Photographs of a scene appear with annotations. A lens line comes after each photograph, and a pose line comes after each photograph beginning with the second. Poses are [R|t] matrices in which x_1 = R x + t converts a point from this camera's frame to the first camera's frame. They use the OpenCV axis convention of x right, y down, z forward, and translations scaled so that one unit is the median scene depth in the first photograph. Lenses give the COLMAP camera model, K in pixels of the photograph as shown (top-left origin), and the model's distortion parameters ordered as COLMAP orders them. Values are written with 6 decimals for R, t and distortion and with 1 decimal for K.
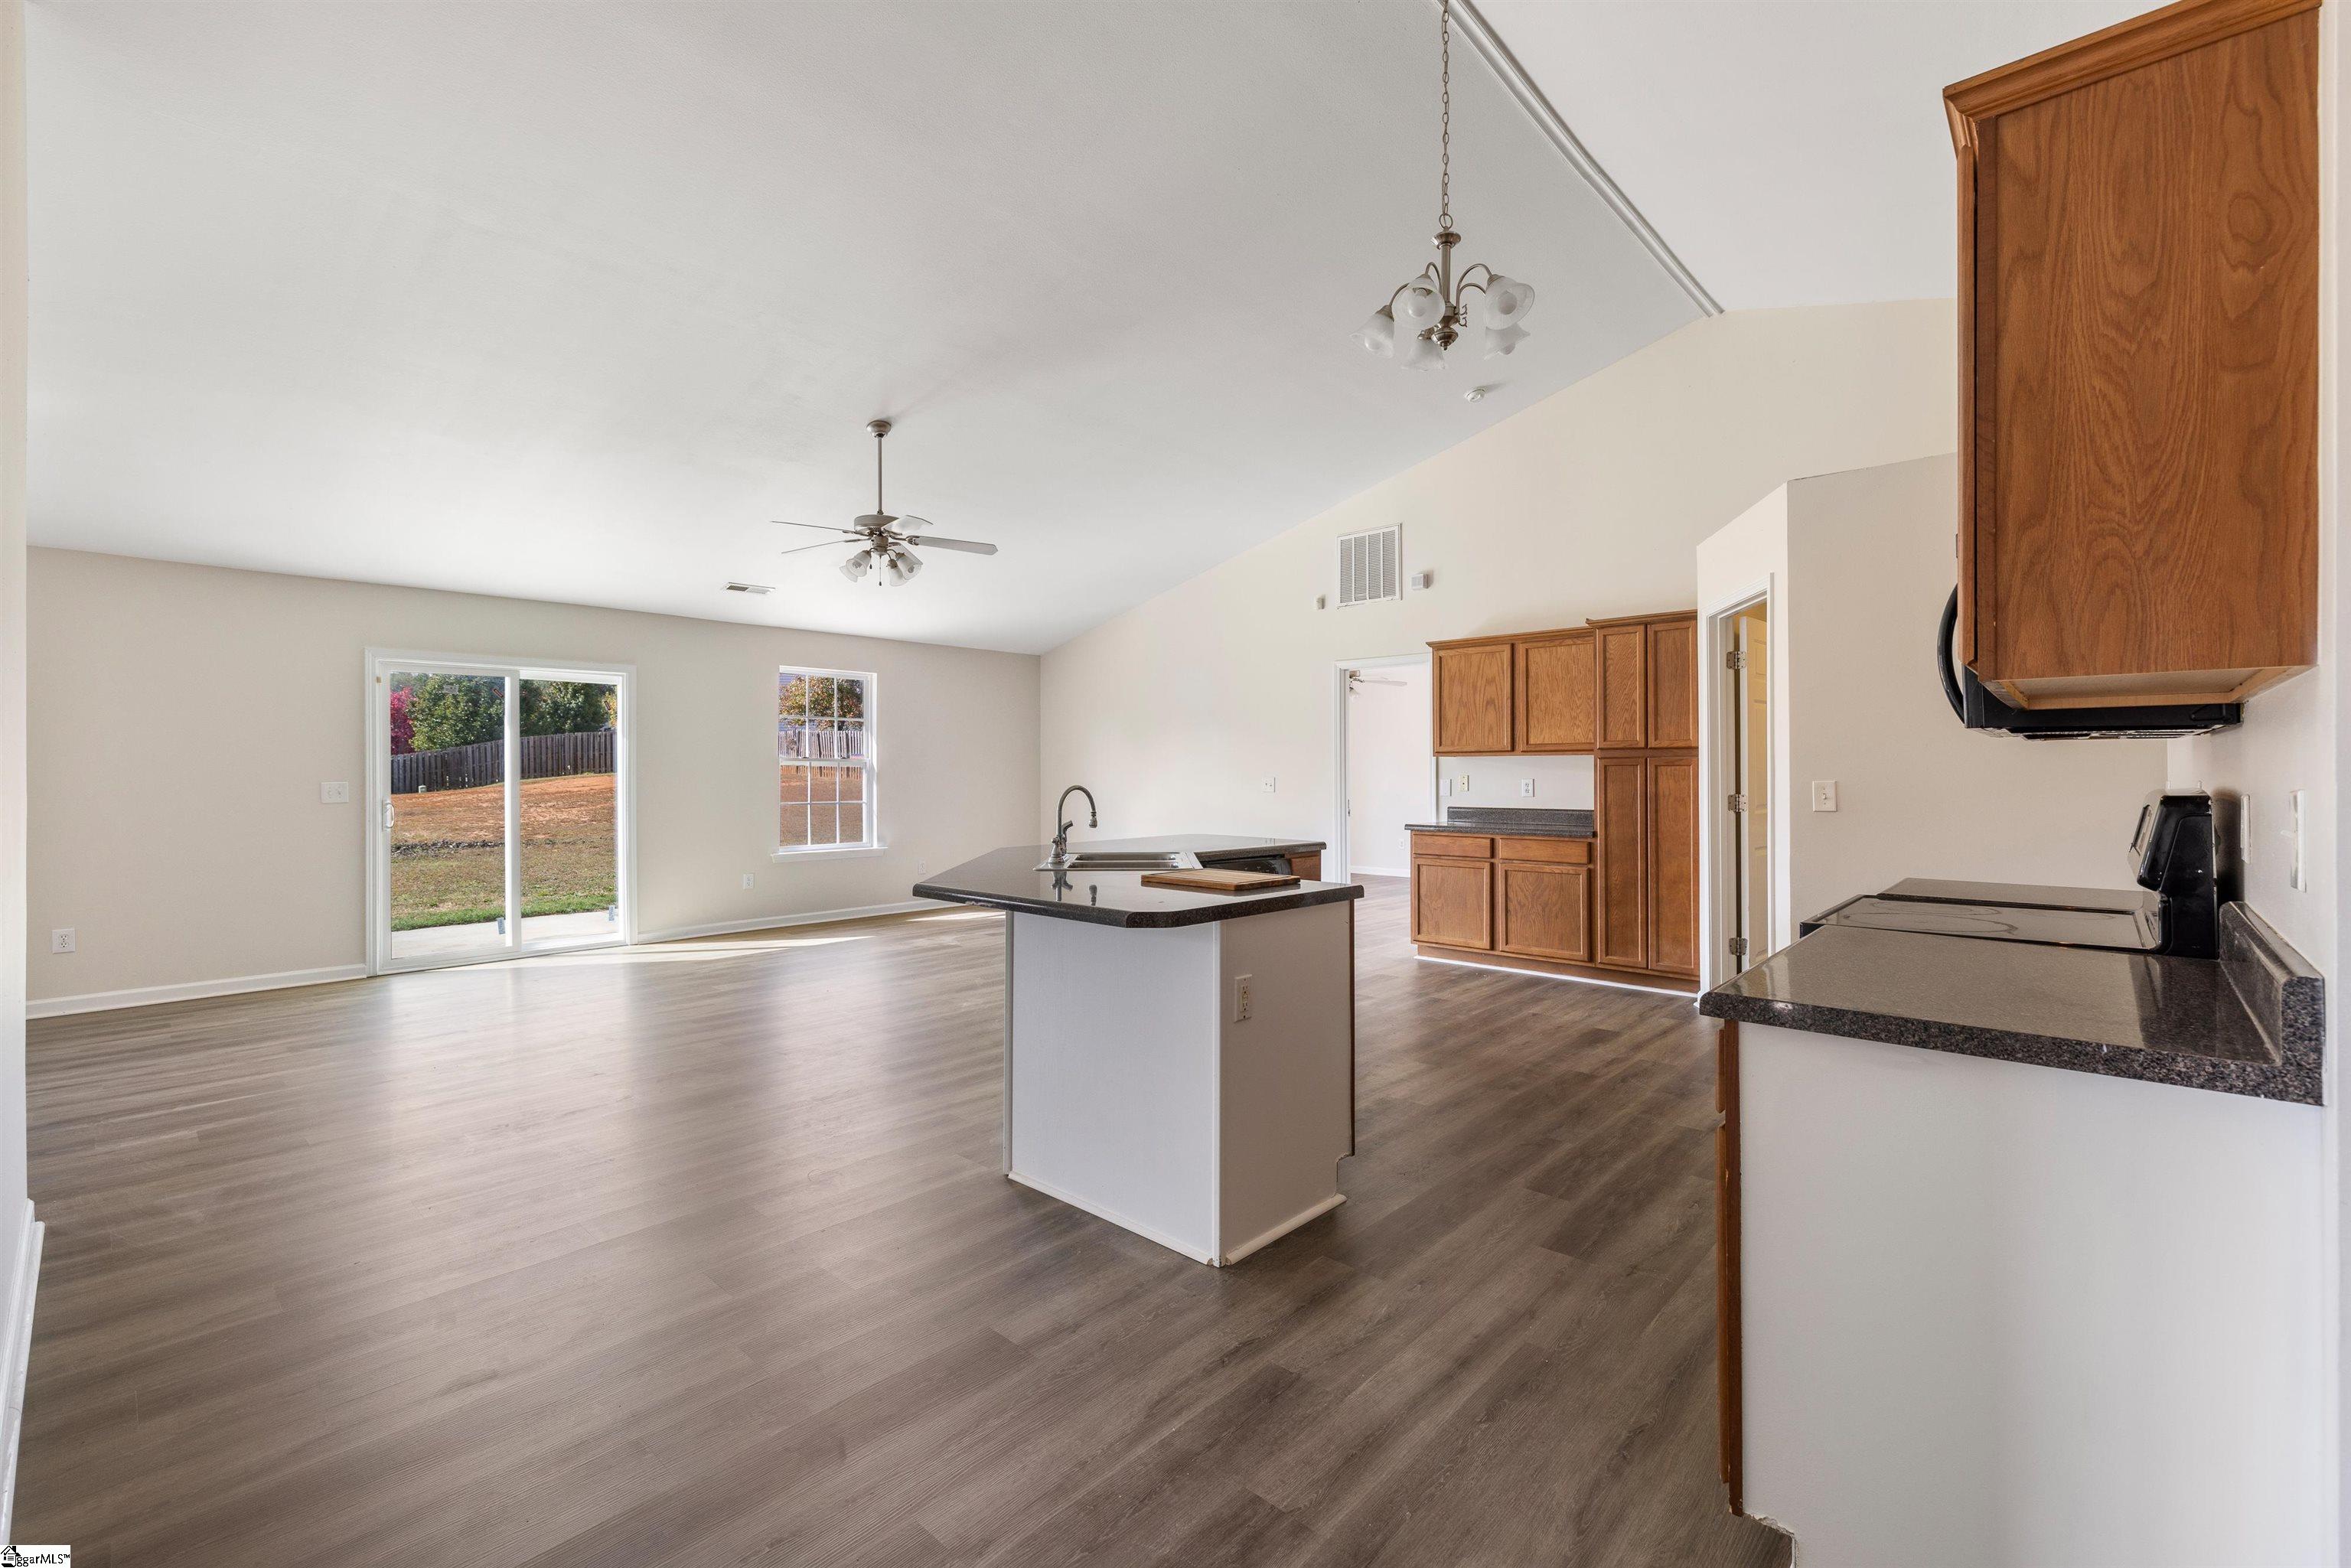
lens RADIAL K [[1001.3, 0, 1181.3], [0, 1001.3, 778.9], [0, 0, 1]] dist [0.002631, 0.000668]
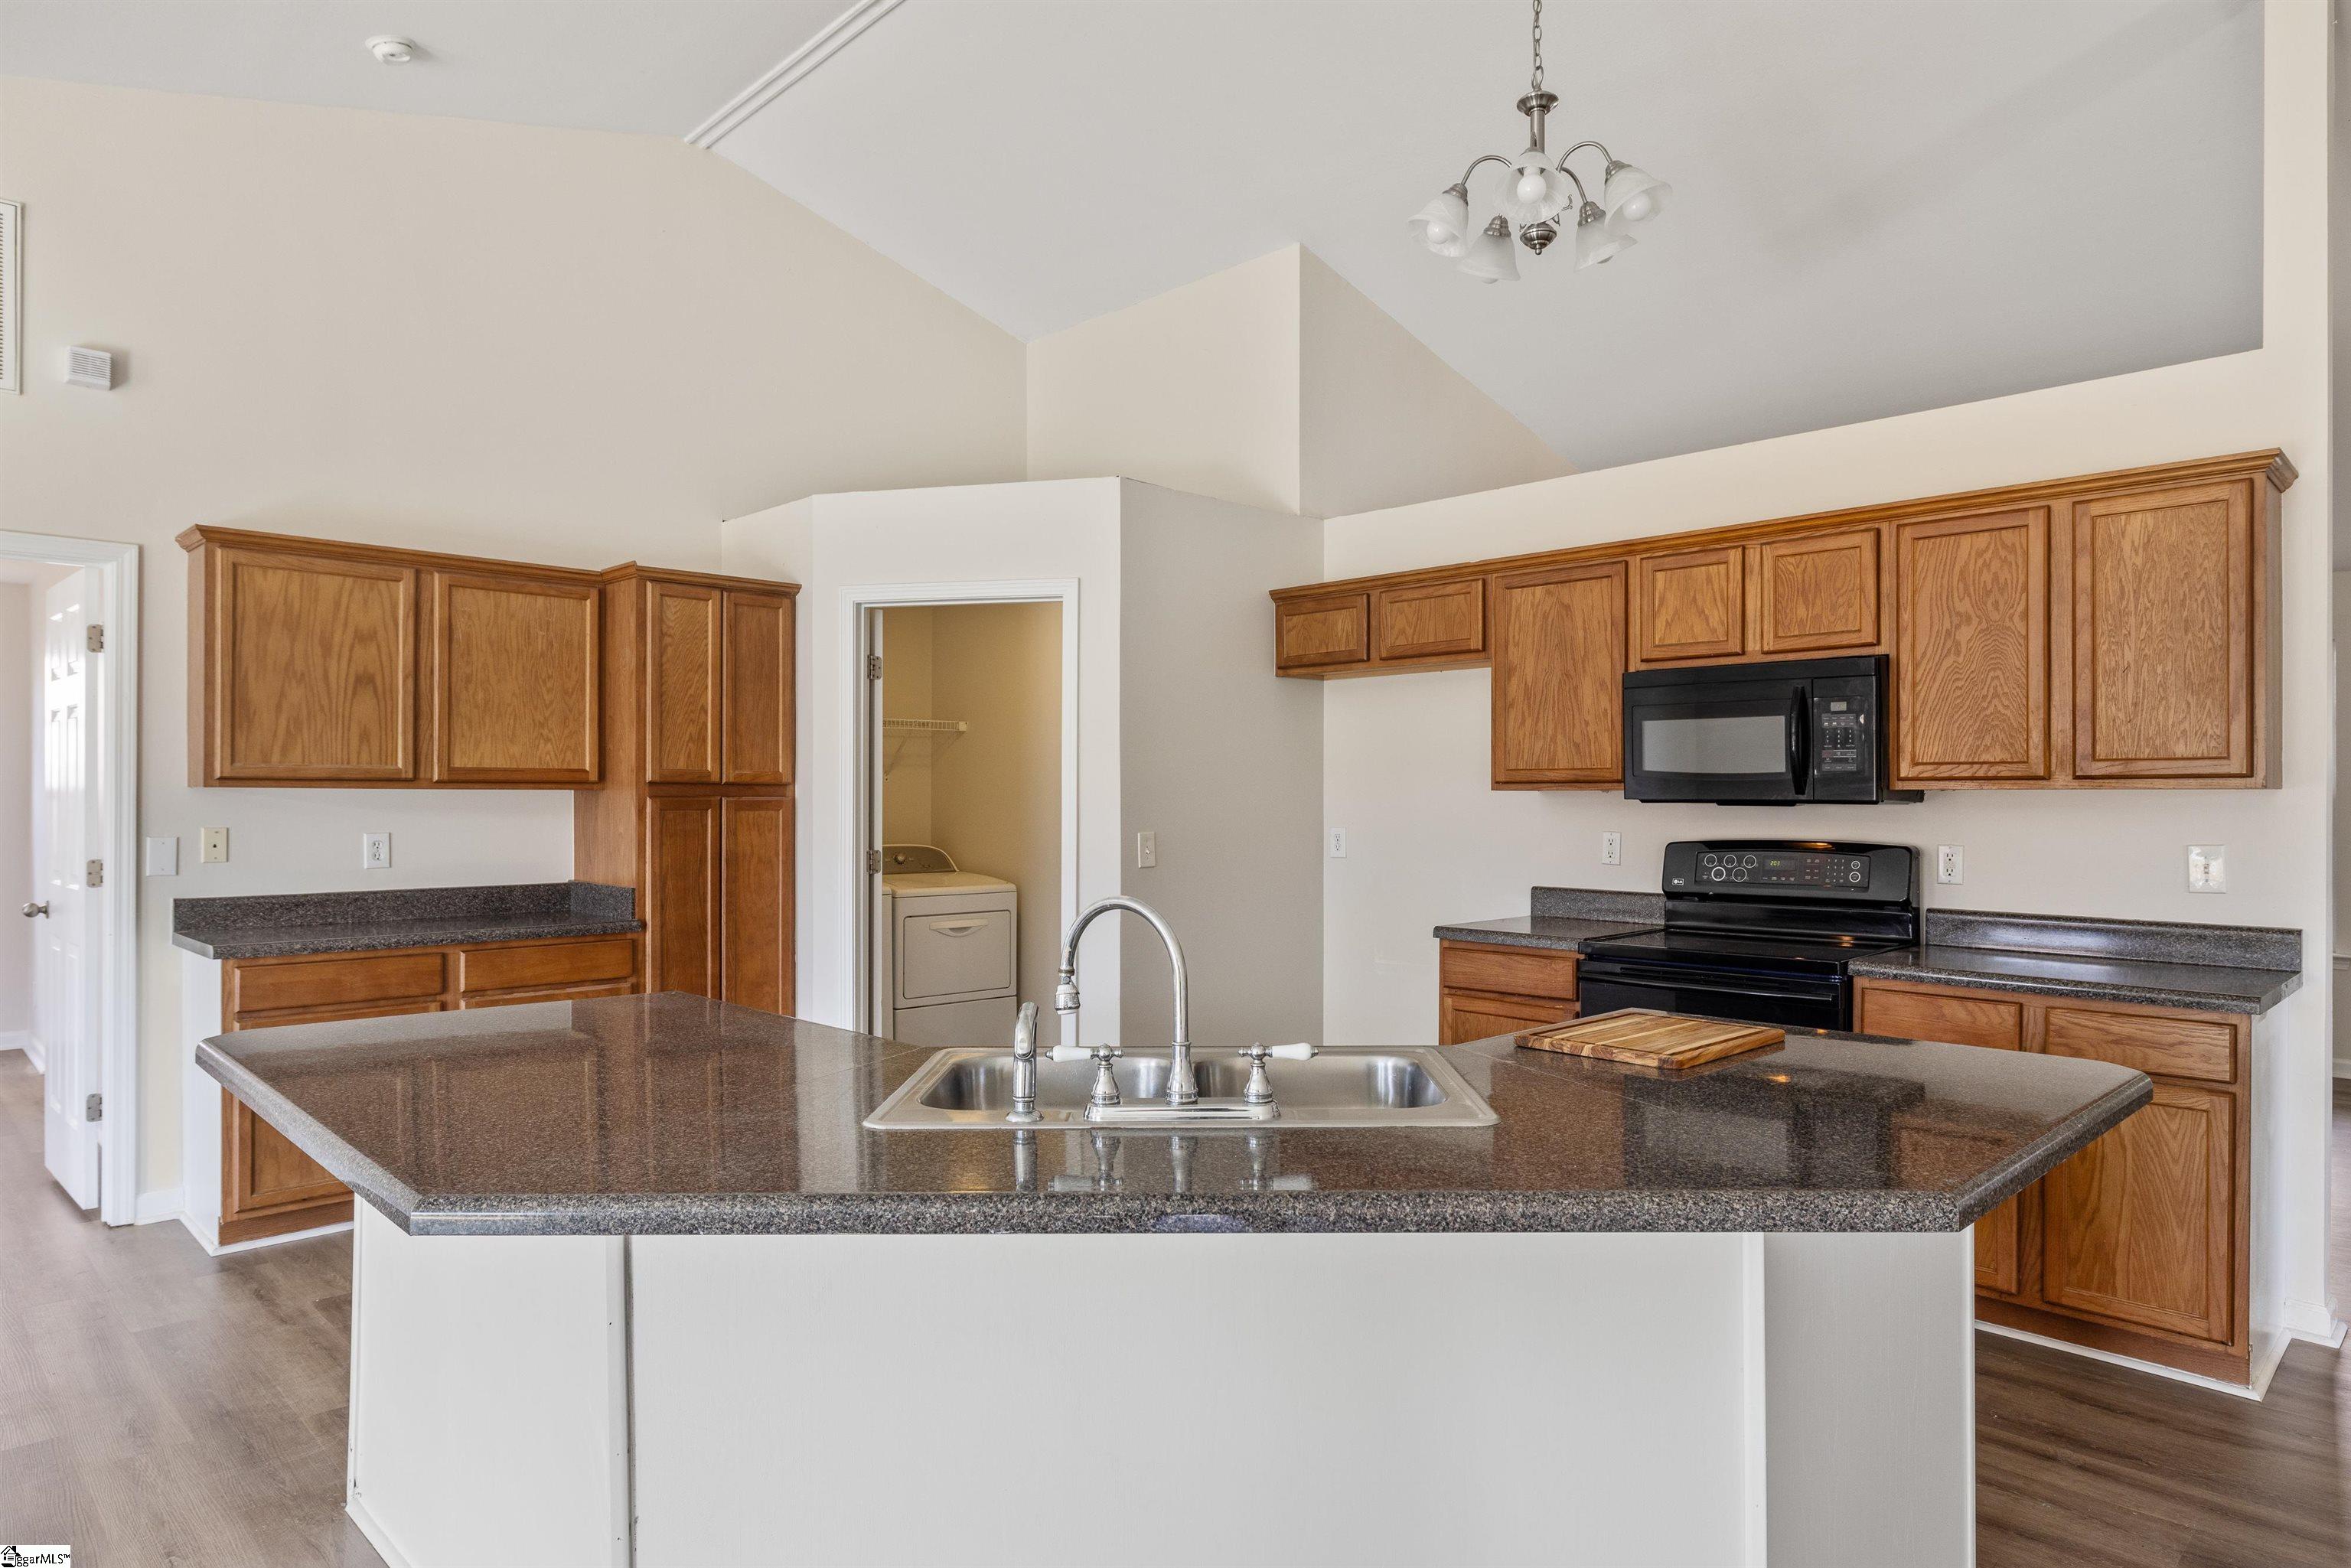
lens RADIAL K [[1381.9, 0, 1179.6], [0, 1381.9, 794.1], [0, 0, 1]] dist [0.003444, -0.000090]
pose [[0.049814, 0.009640, 0.998712, -0.364291], [0.003635, 0.999945, -0.009833, -0.012394], [-0.998752, 0.004120, 0.049776, 0.591777]]
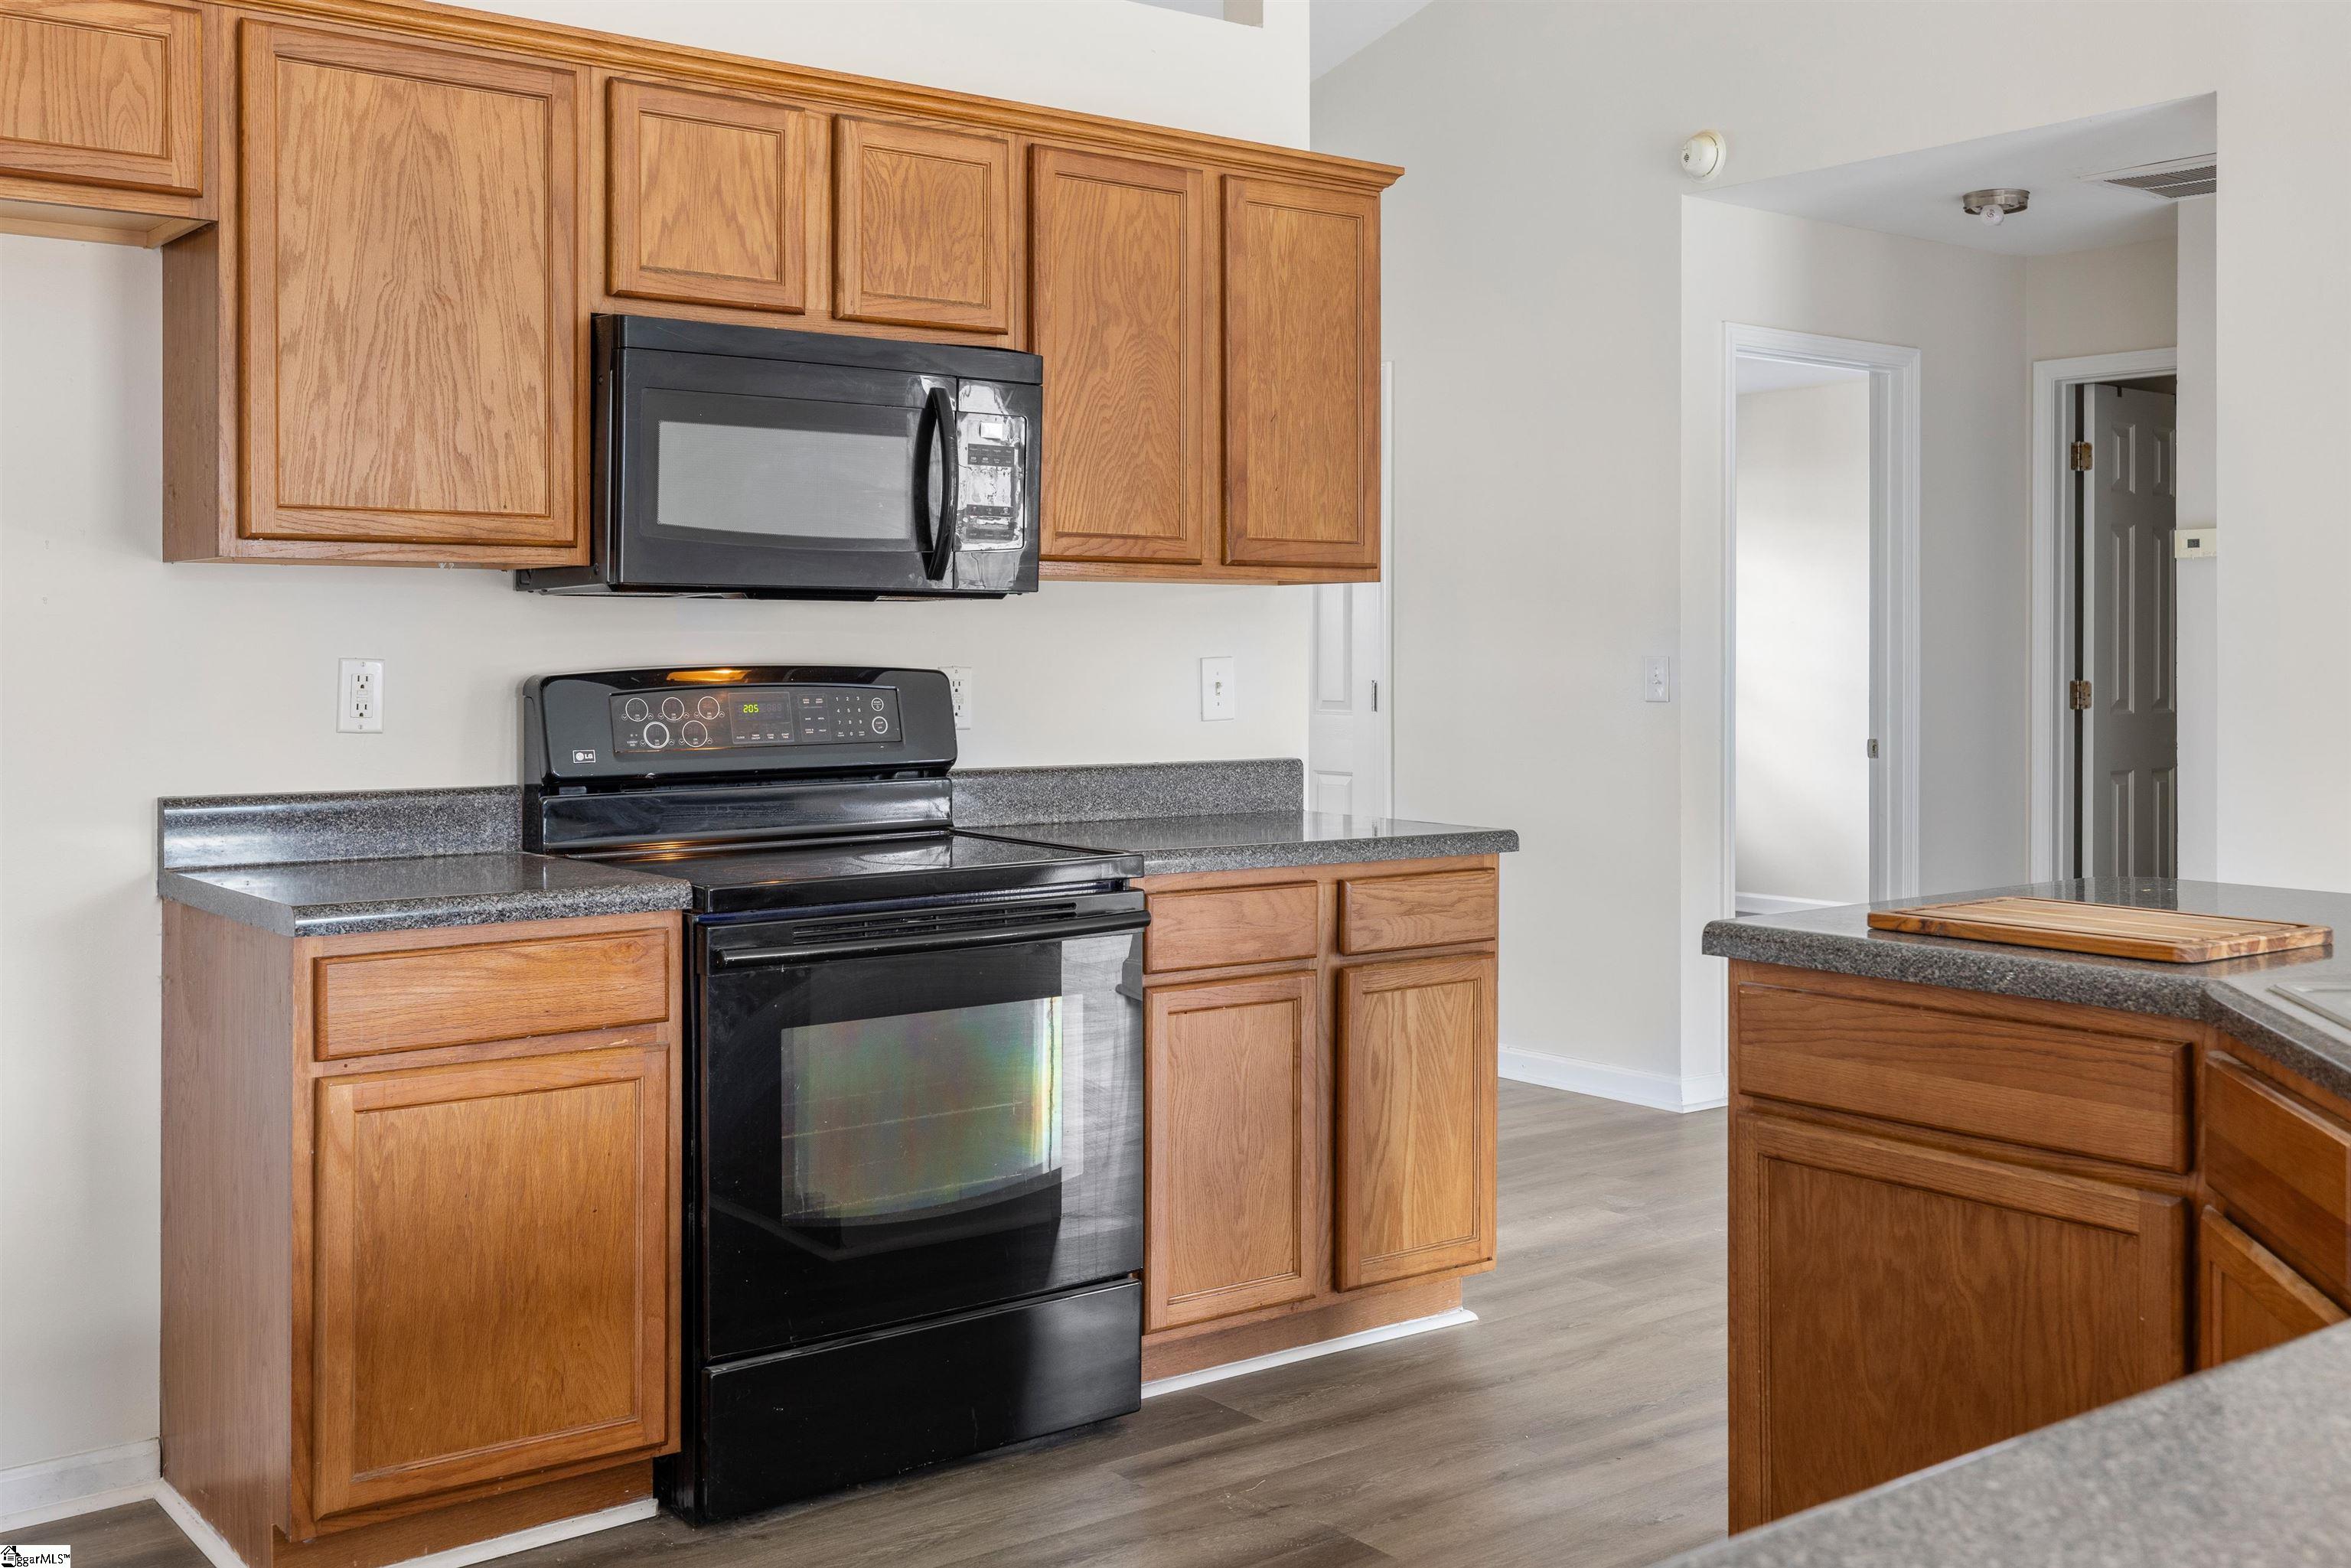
lens RADIAL K [[2368.7, 0, 1181.6], [0, 2368.7, 628.0], [0, 0, 1]] dist [0.006749, 0.000000]
pose [[-0.988299, 0.001800, 0.152521, 0.113517], [0.002762, 0.999978, 0.006097, -0.008645], [-0.152507, 0.006447, -0.988281, 0.927960]]
